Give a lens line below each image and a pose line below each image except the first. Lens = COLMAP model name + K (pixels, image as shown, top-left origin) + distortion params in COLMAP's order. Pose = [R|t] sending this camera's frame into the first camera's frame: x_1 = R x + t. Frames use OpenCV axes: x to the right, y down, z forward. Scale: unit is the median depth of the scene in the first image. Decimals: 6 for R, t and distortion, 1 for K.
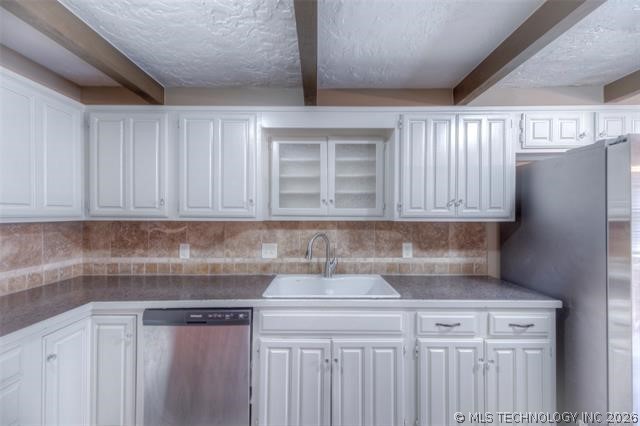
lens RADIAL K [[252.0, 0, 317.3], [0, 252.0, 216.6], [0, 0, 1]] dist [0.014781, 0.000051]
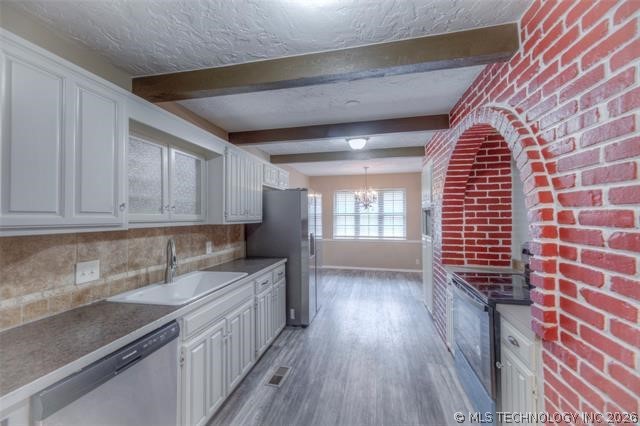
lens RADIAL K [[252.0, 0, 317.3], [0, 252.0, 216.6], [0, 0, 1]] dist [0.014781, 0.000051]
pose [[0.221888, -0.001562, 0.975071, -0.765300], [0.016412, 0.999863, -0.002133, -0.011445], [-0.974934, 0.016476, 0.221883, 0.183335]]
